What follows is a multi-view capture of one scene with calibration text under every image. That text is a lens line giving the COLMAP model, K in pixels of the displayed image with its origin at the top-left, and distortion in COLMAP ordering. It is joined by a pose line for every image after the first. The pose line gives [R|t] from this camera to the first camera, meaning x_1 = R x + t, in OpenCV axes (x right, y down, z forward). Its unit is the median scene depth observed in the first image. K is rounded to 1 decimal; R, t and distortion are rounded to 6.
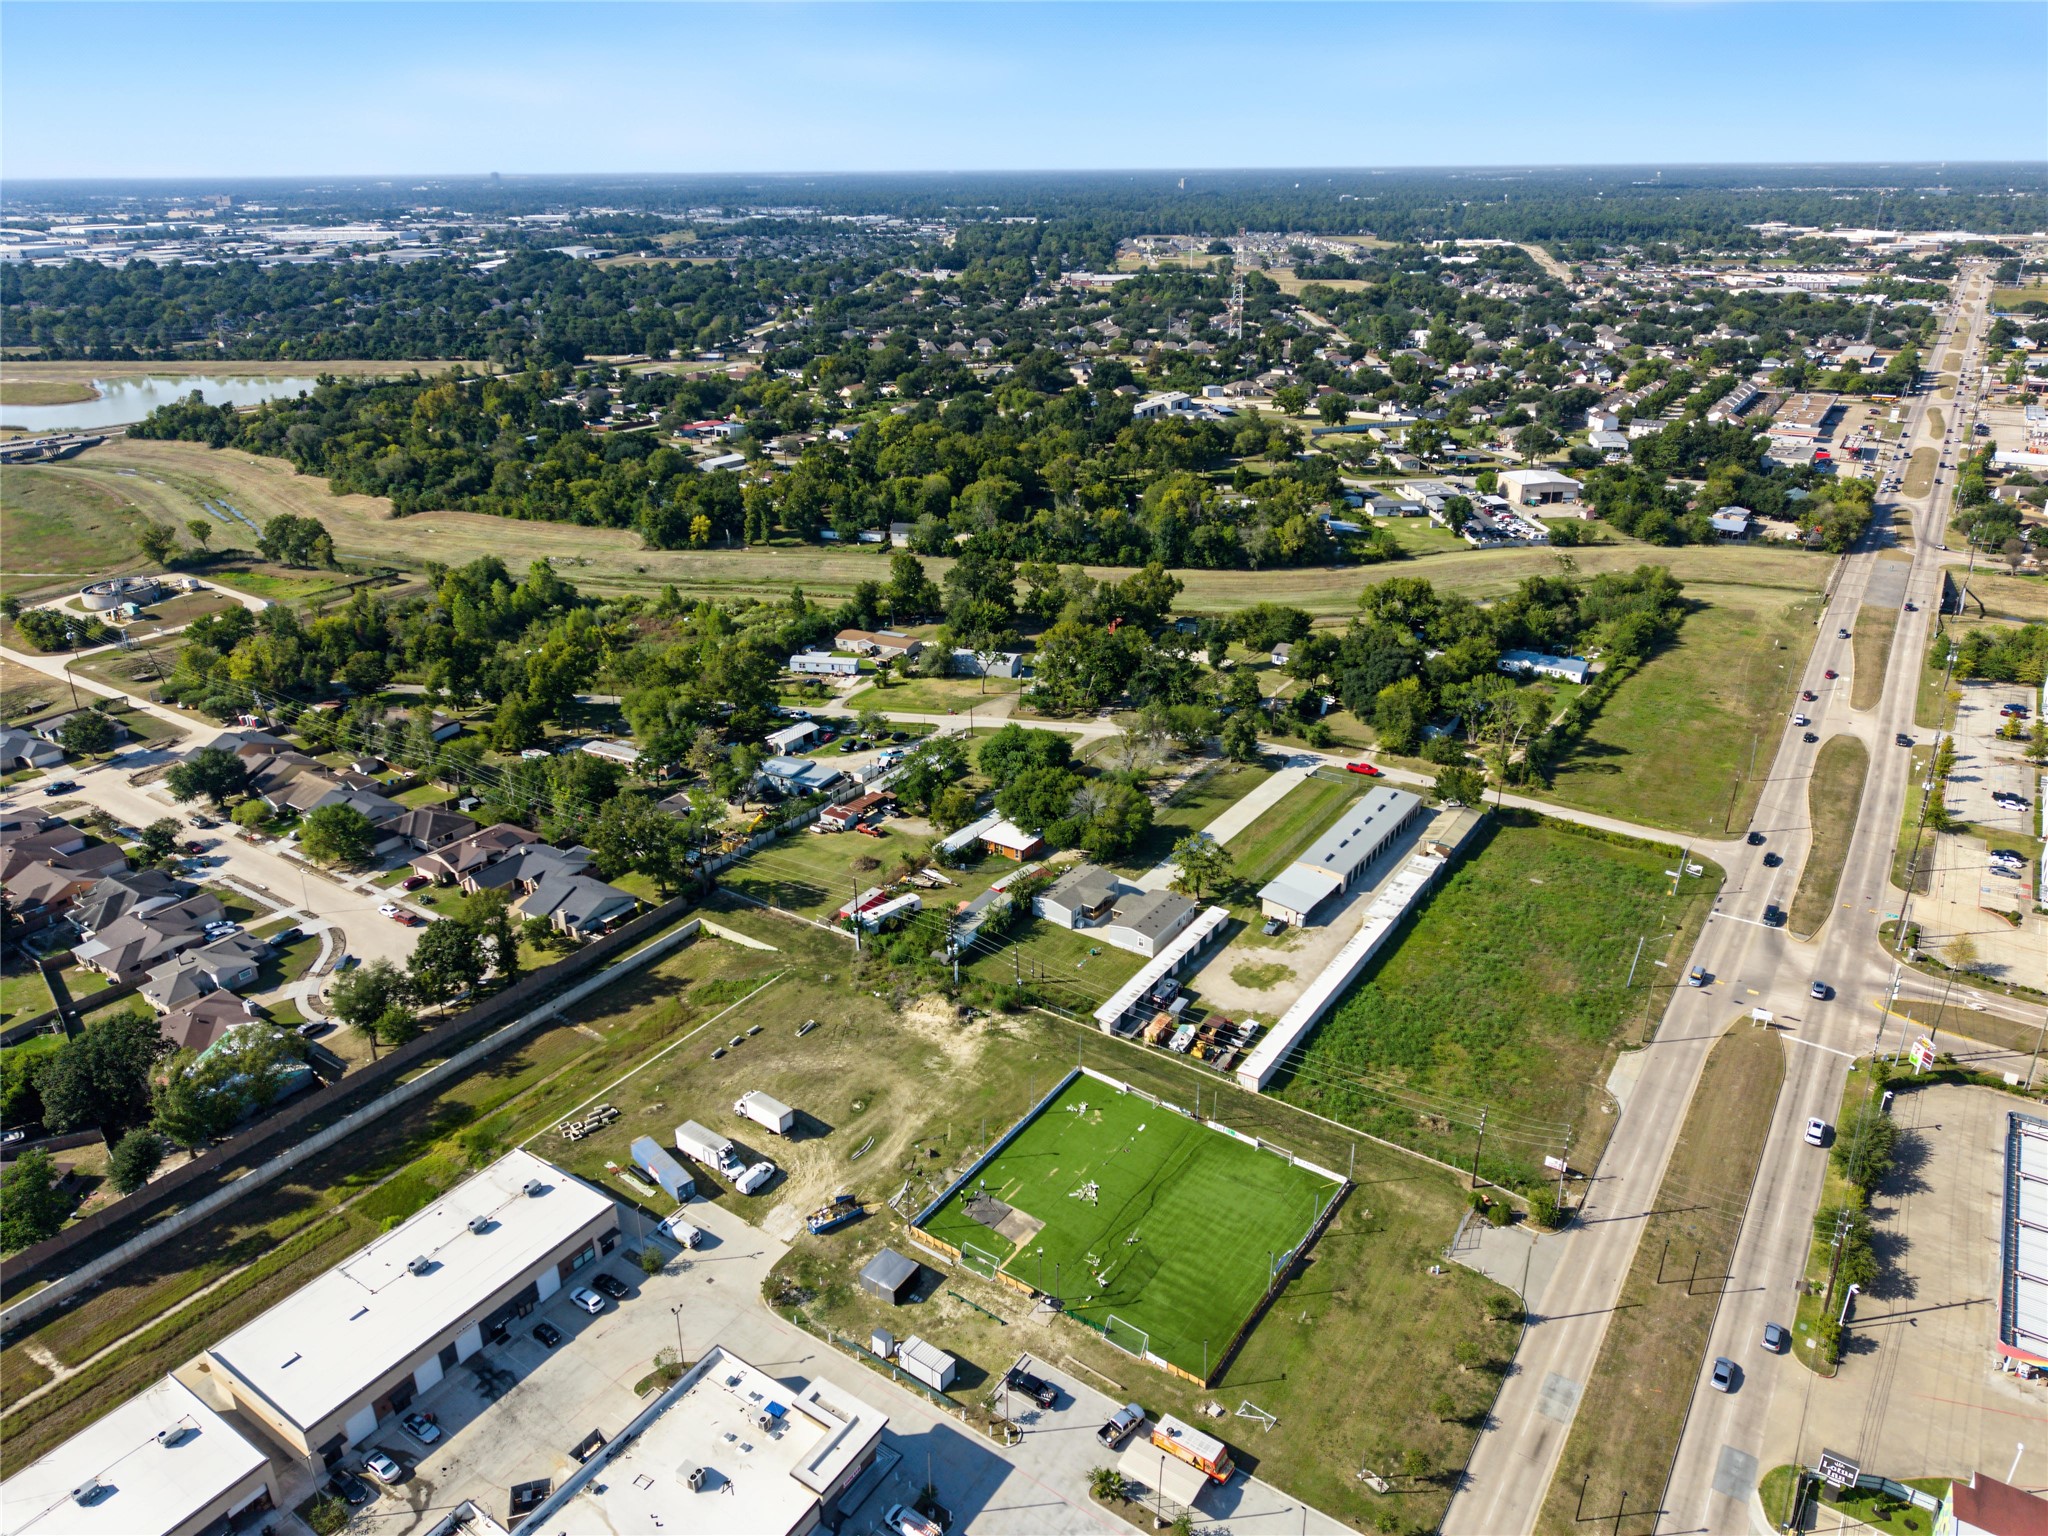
lens RADIAL K [[1379.5, 0, 1025.5], [0, 1379.5, 741.4], [0, 0, 1]] dist [0.010817, -0.004397]
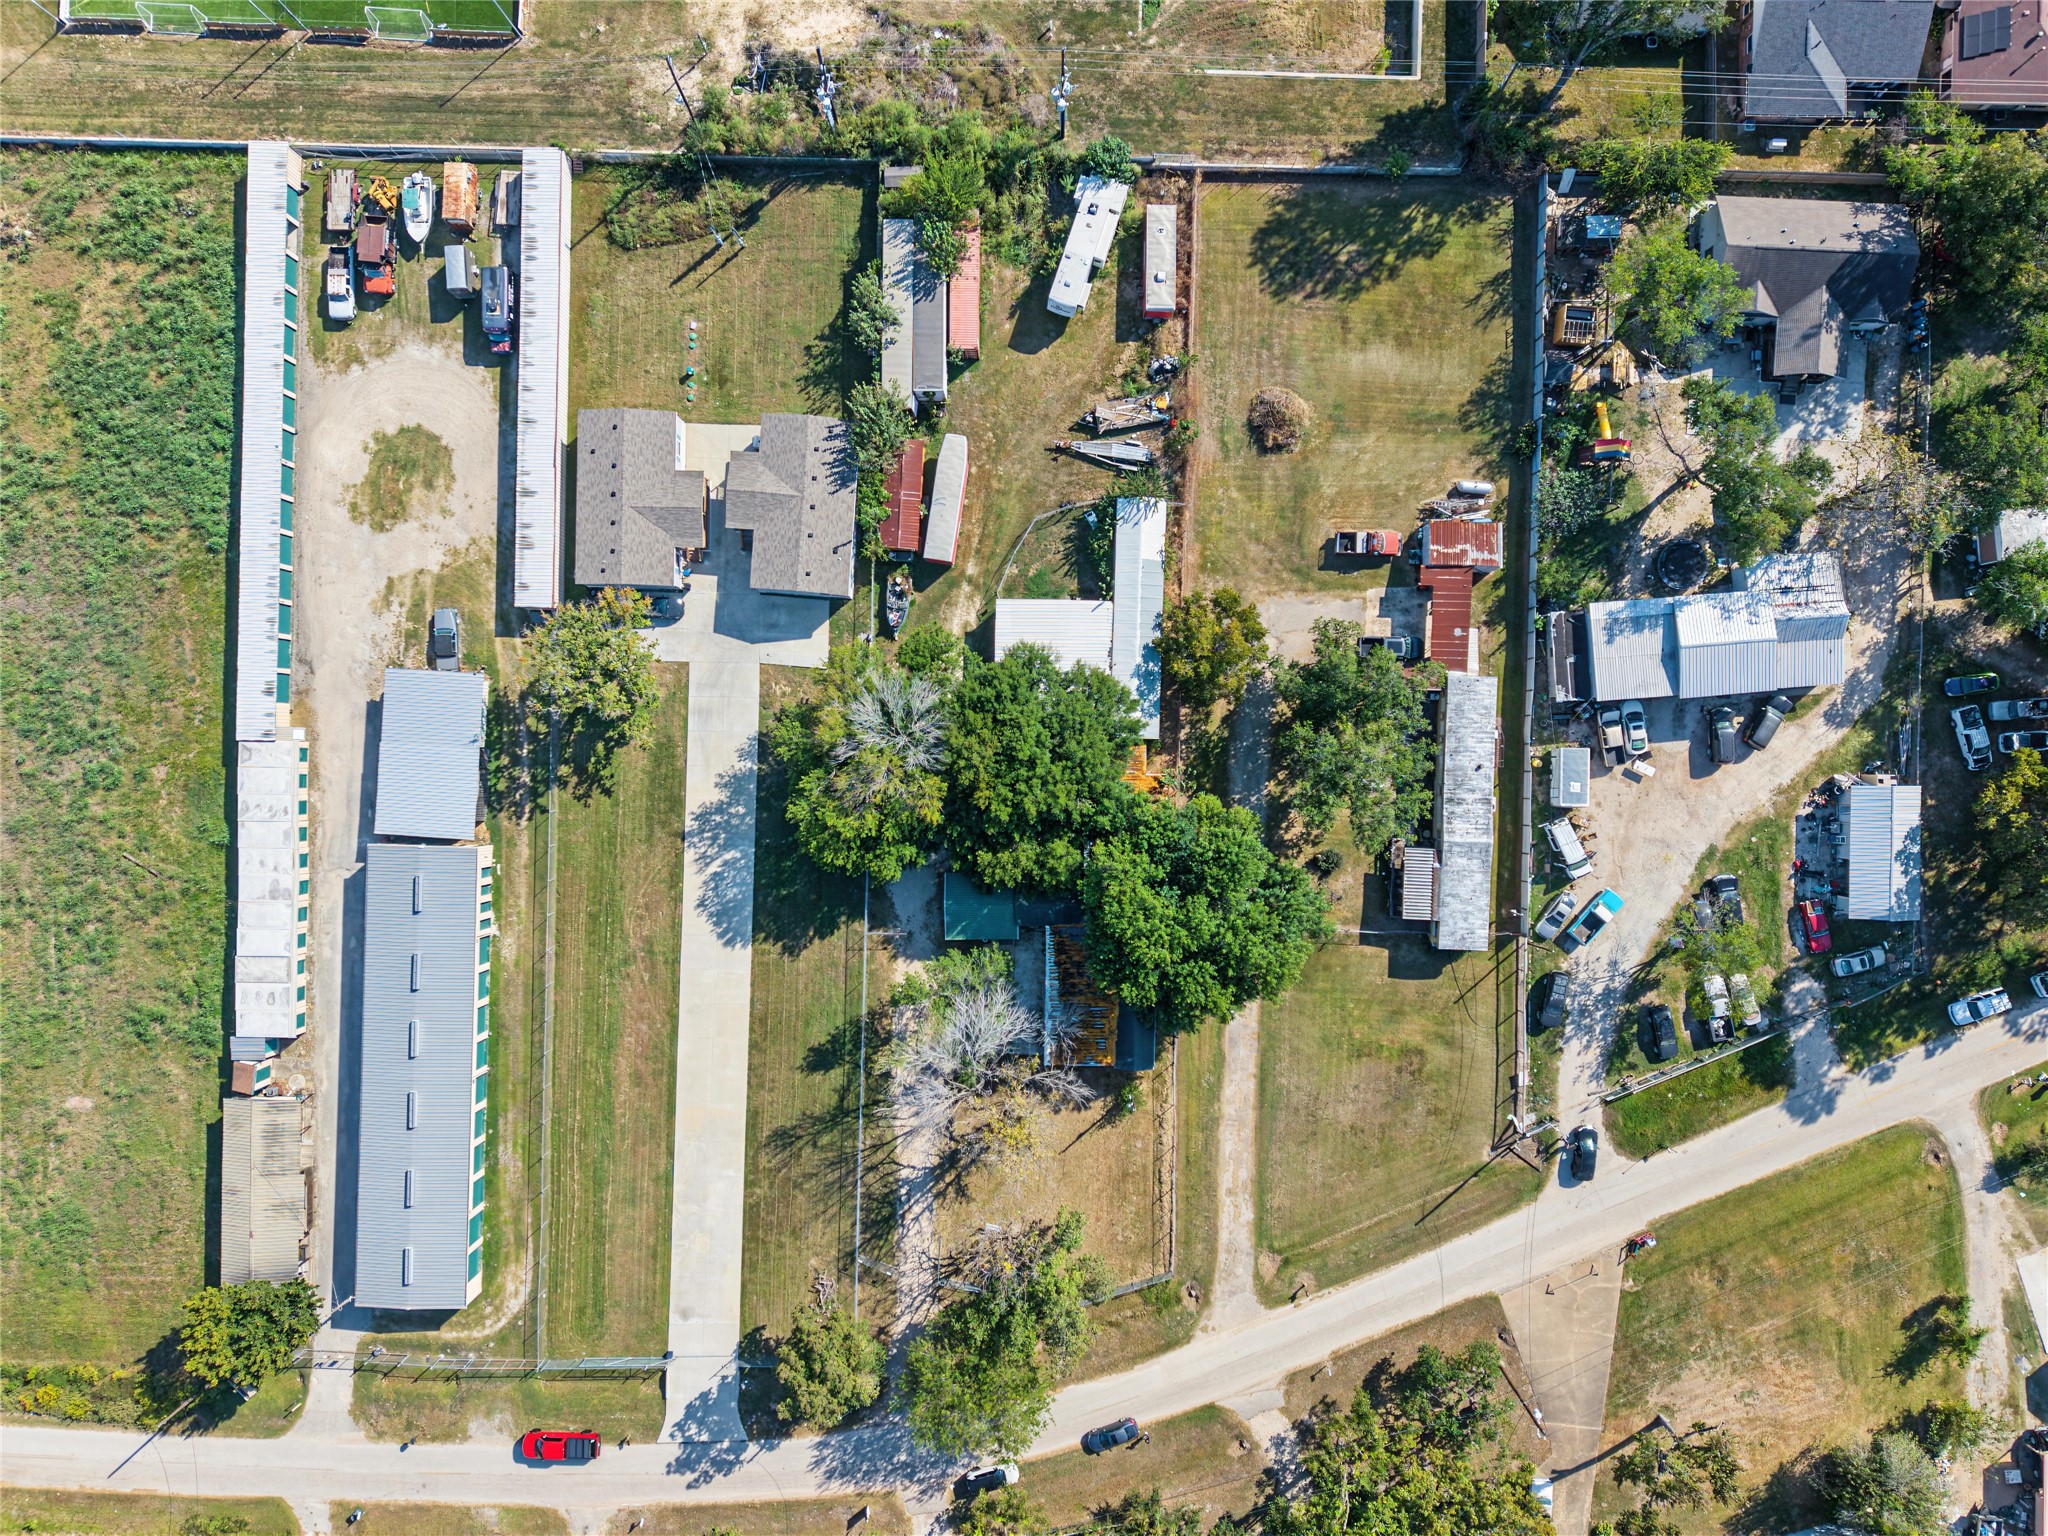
lens RADIAL K [[1360.7, 0, 1024.0], [0, 1360.7, 768.0], [0, 0, 1]] dist [0.063111, -0.076264]
pose [[-0.834437, 0.550766, 0.019272, 0.012993], [-0.195504, -0.328531, 0.924038, -0.416537], [0.515260, 0.767284, 0.381815, 0.978974]]
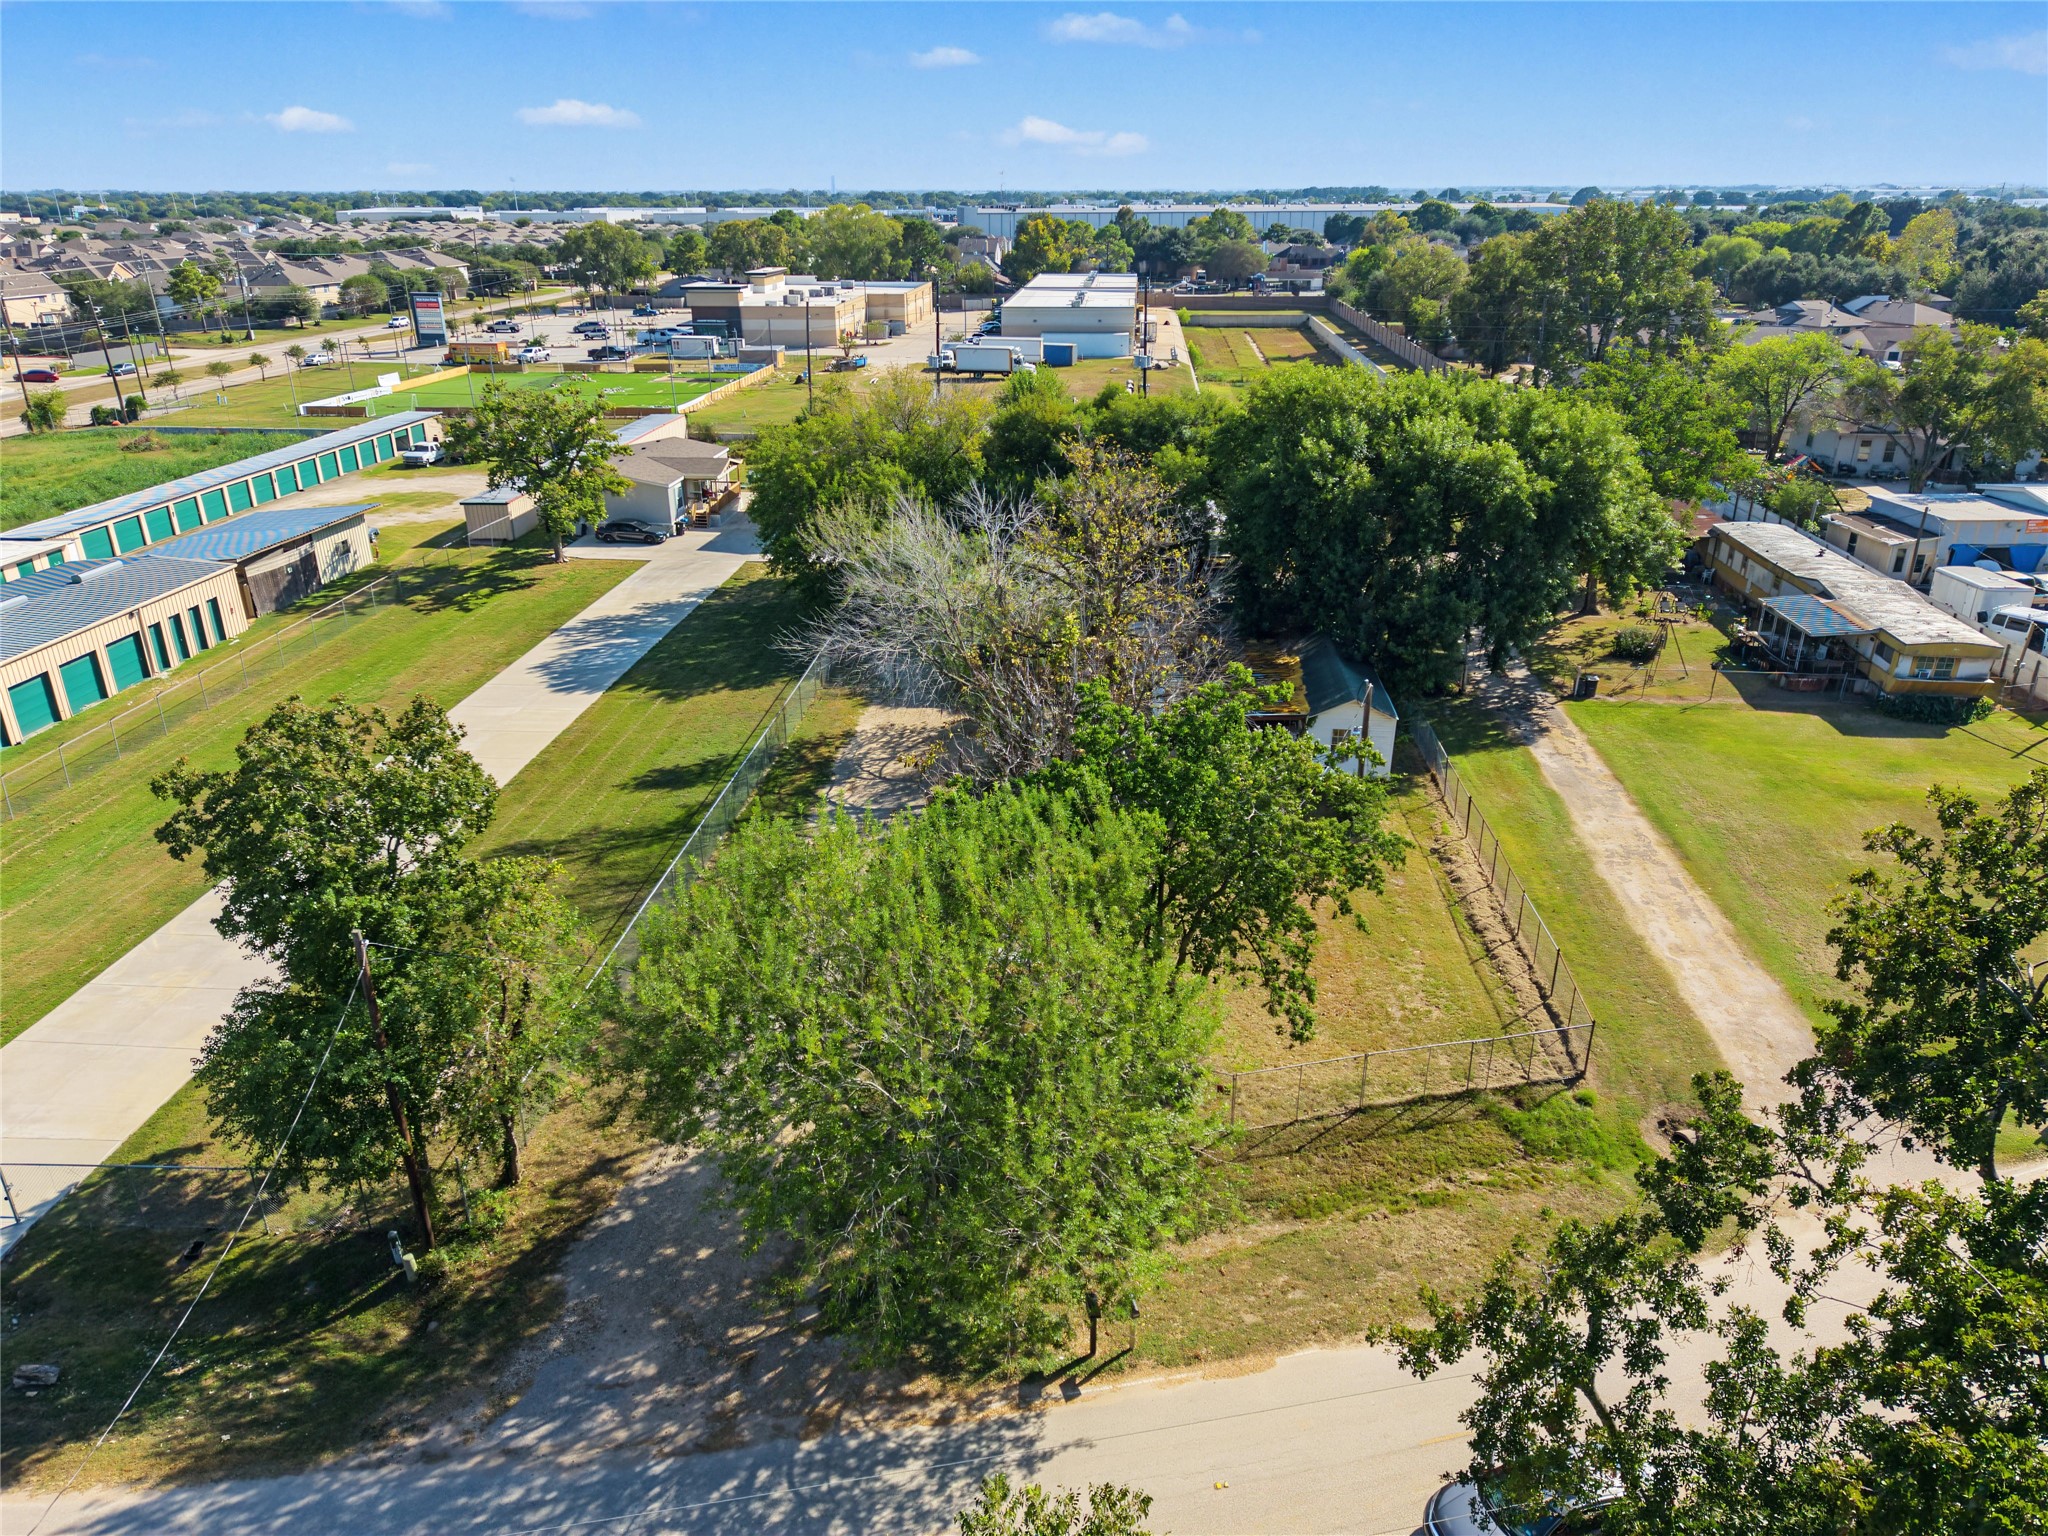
lens RADIAL K [[1379.5, 0, 1025.5], [0, 1379.5, 741.4], [0, 0, 1]] dist [0.010817, -0.004397]
pose [[-0.863808, 0.201215, -0.461896, 0.211972], [-0.179788, 0.733319, 0.655683, -0.123215], [0.470650, 0.649427, -0.597271, 1.407618]]
